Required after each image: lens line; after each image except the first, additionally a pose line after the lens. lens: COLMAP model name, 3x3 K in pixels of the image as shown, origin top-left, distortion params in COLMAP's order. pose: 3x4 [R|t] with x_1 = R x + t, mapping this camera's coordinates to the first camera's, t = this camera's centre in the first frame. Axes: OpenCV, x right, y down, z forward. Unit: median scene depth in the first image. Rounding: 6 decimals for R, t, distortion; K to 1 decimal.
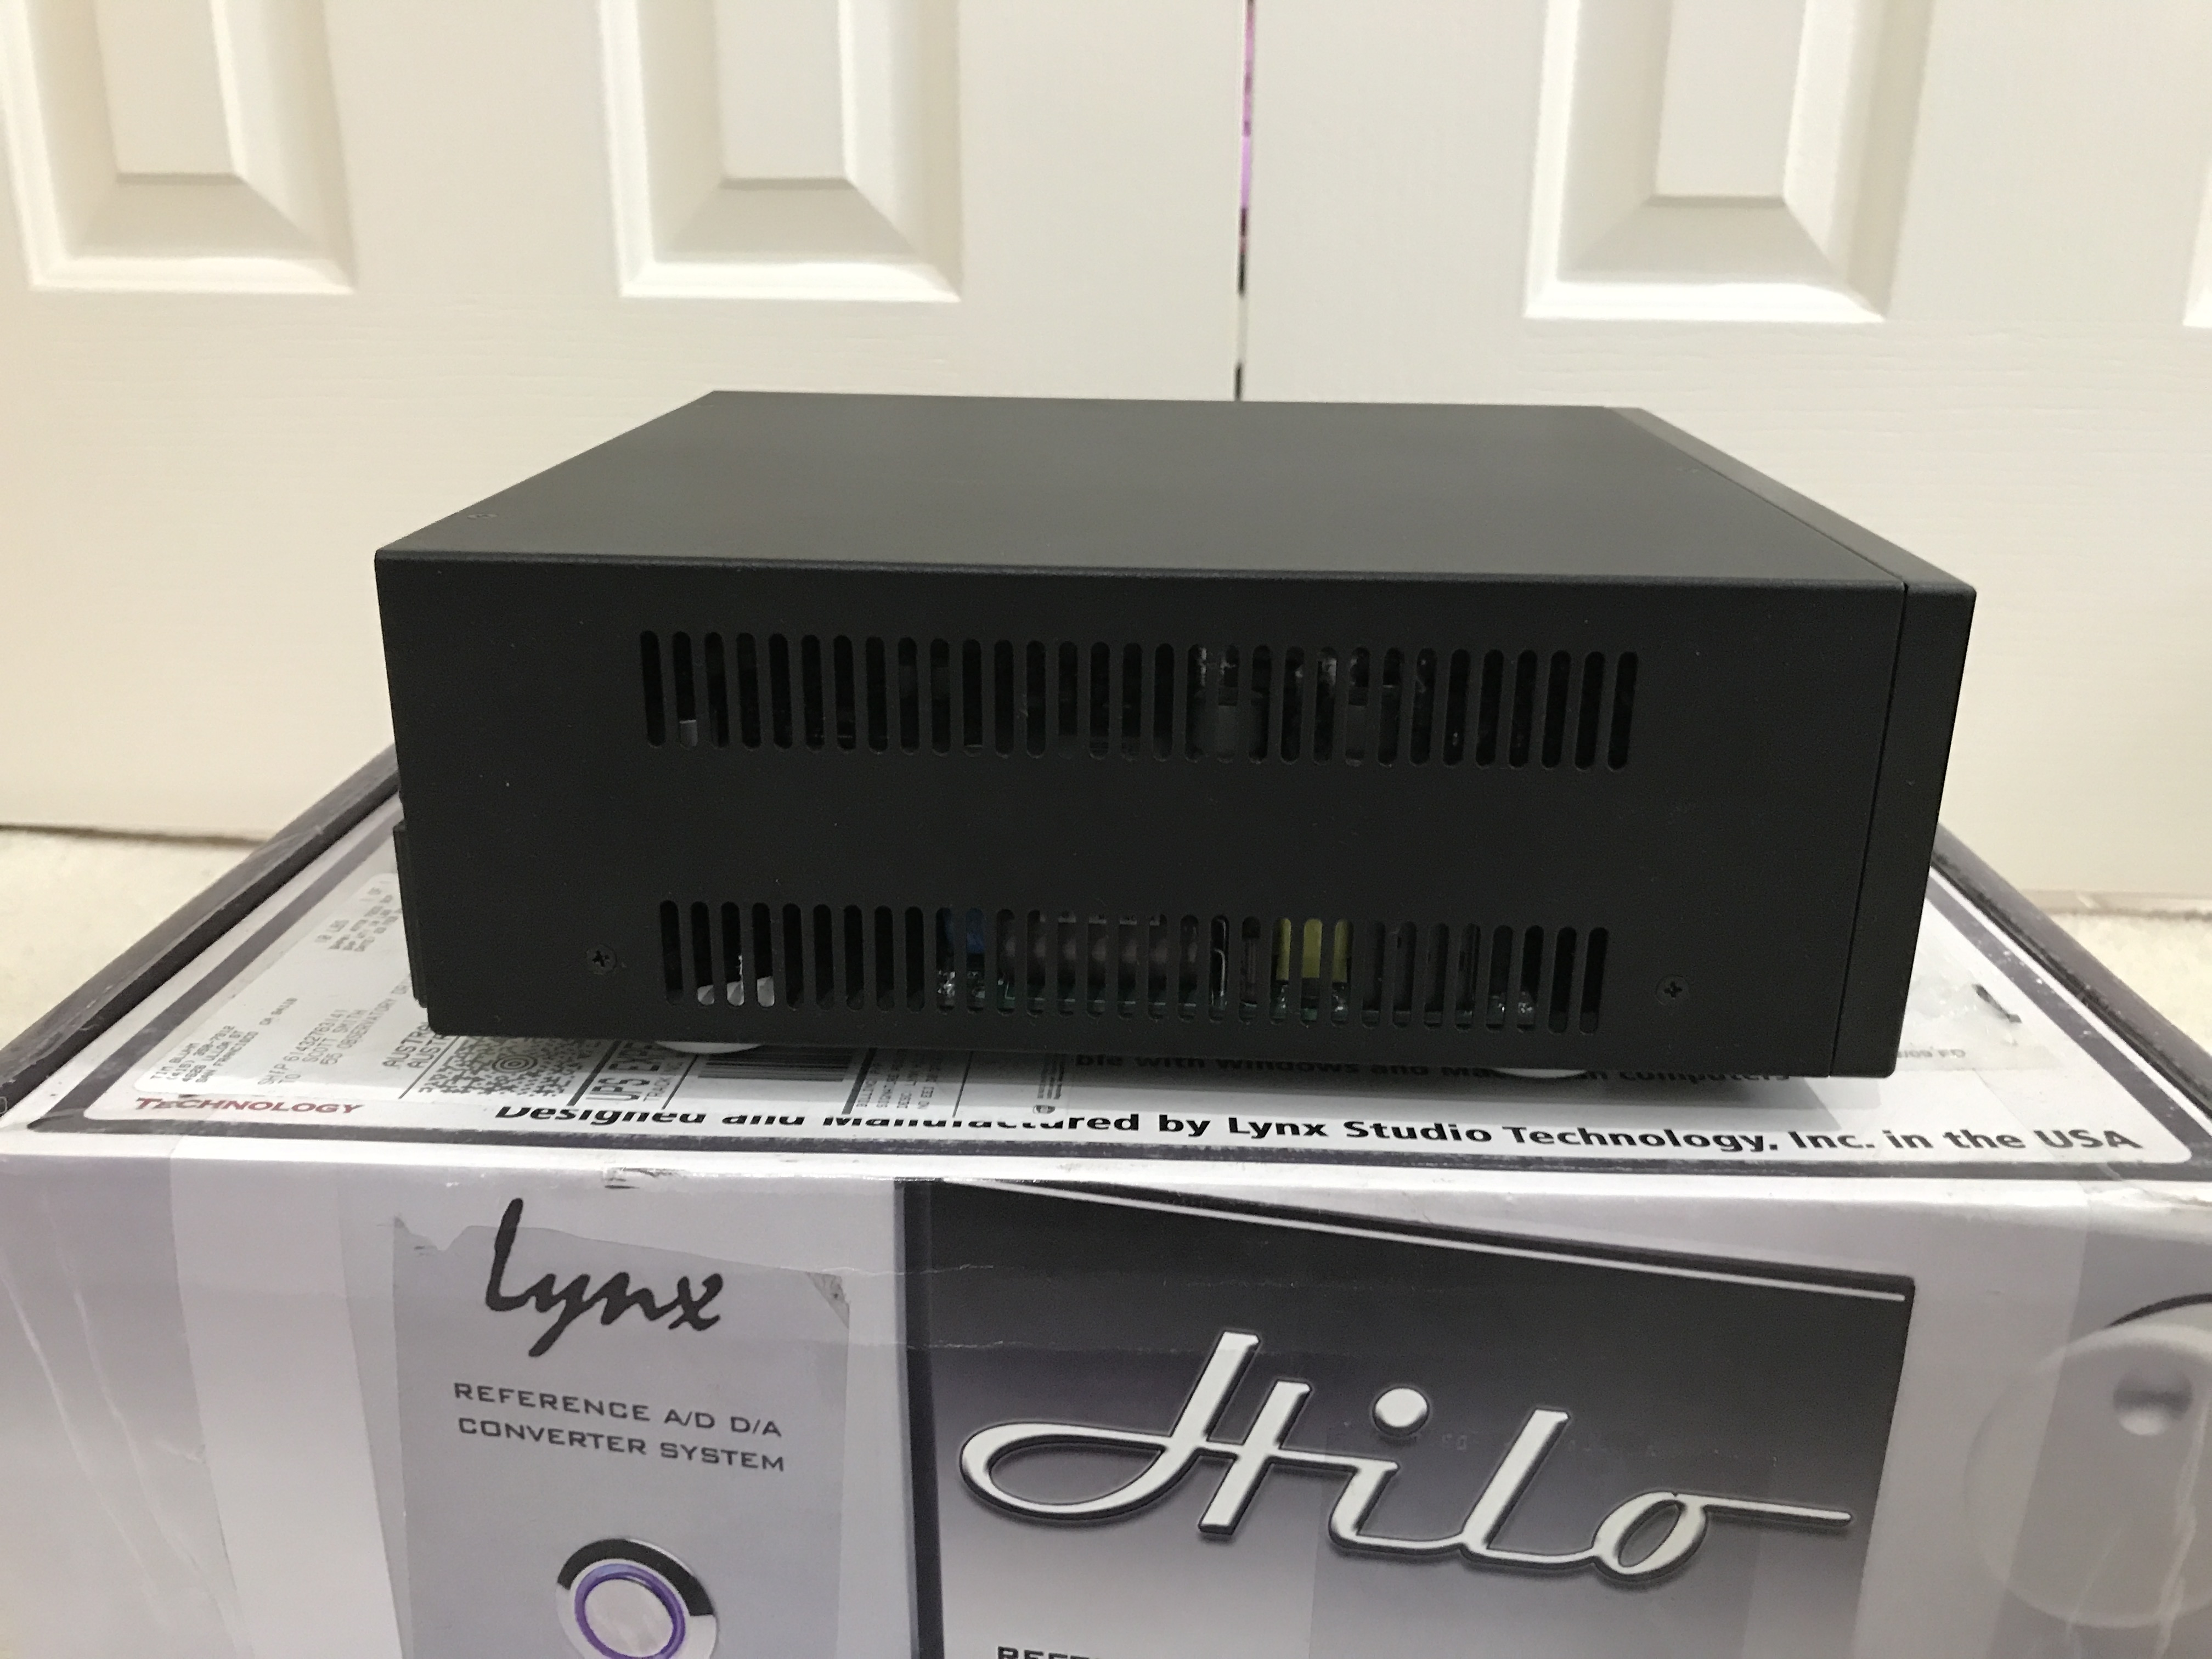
lens RADIAL K [[1847.6, 0, 1101.4], [0, 1847.6, 834.0], [0, 0, 1]] dist [-0.017971, 0.004014]
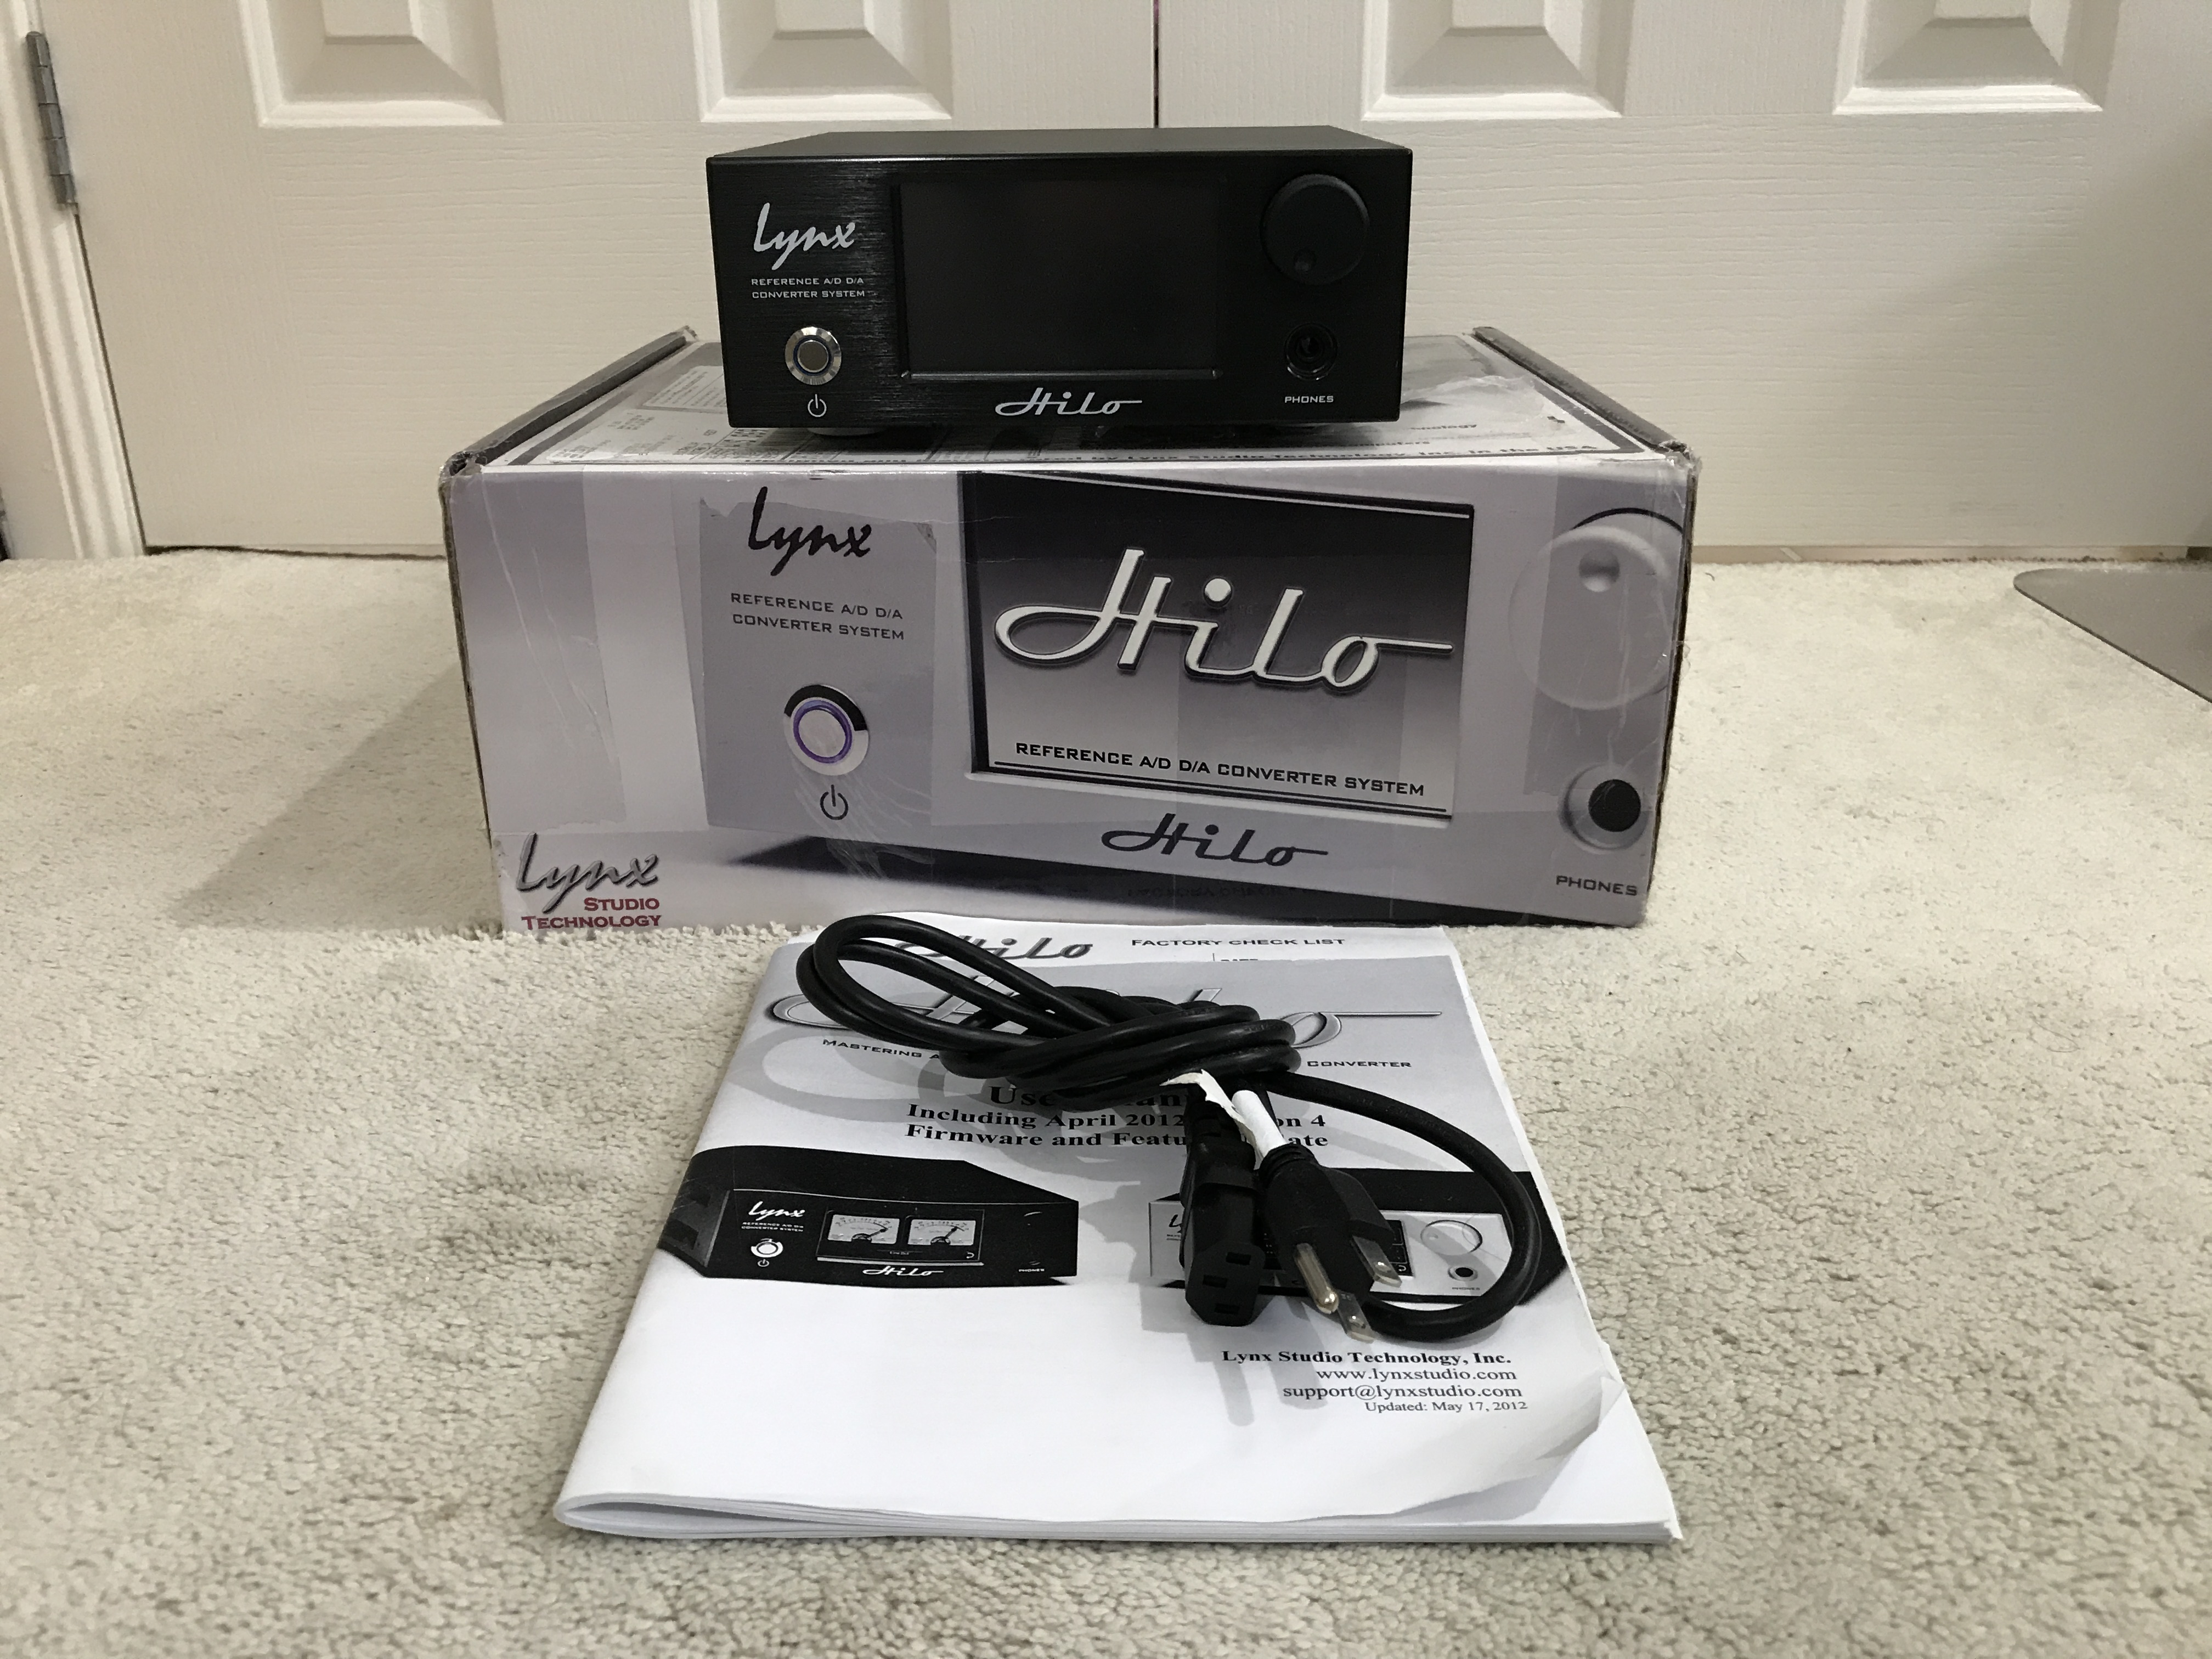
lens RADIAL K [[1847.6, 0, 1110.7], [0, 1847.6, 927.5], [0, 0, 1]] dist [-0.017971, 0.004014]
pose [[0.999544, -0.025690, 0.015859, 0.007492], [0.024596, 0.997534, 0.065732, 0.524413], [-0.017509, -0.065312, 0.997711, -0.954736]]
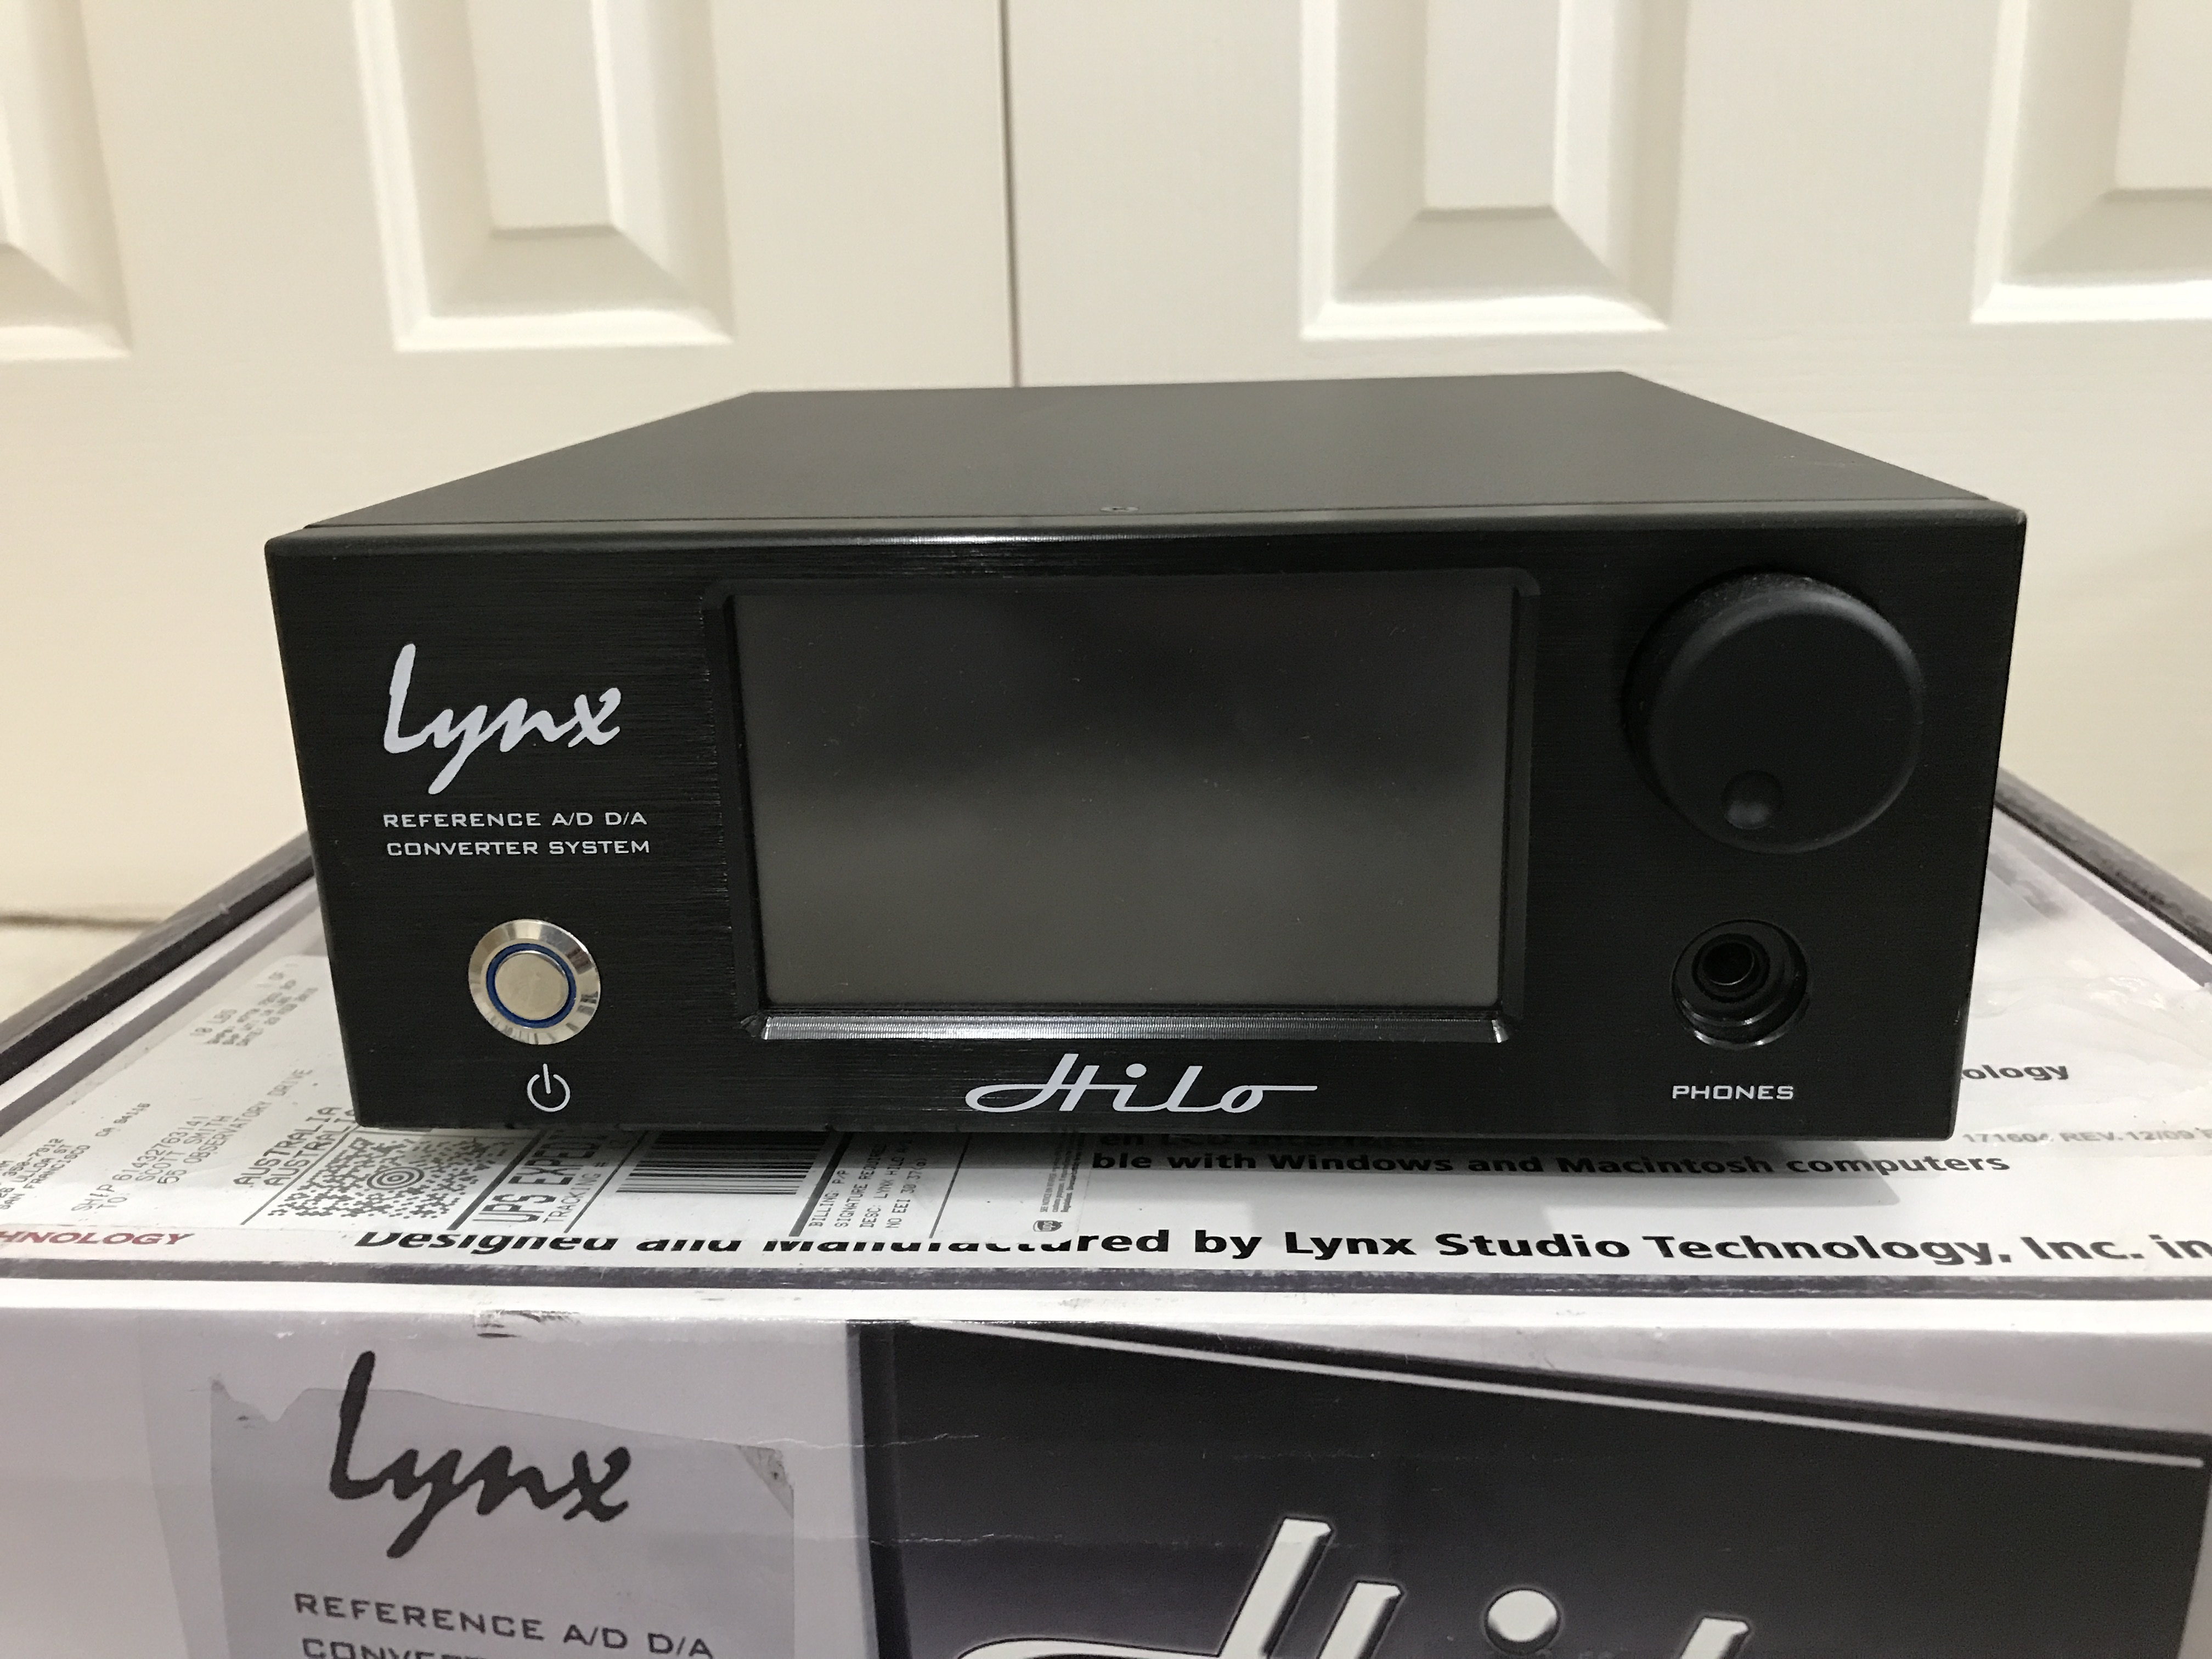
lens RADIAL K [[1847.6, 0, 1121.0], [0, 1847.6, 842.1], [0, 0, 1]] dist [-0.017971, 0.004014]
pose [[0.998985, -0.024211, -0.037971, 0.033728], [0.022103, 0.998243, -0.054984, 0.031795], [0.039236, 0.054089, 0.997765, 0.219530]]
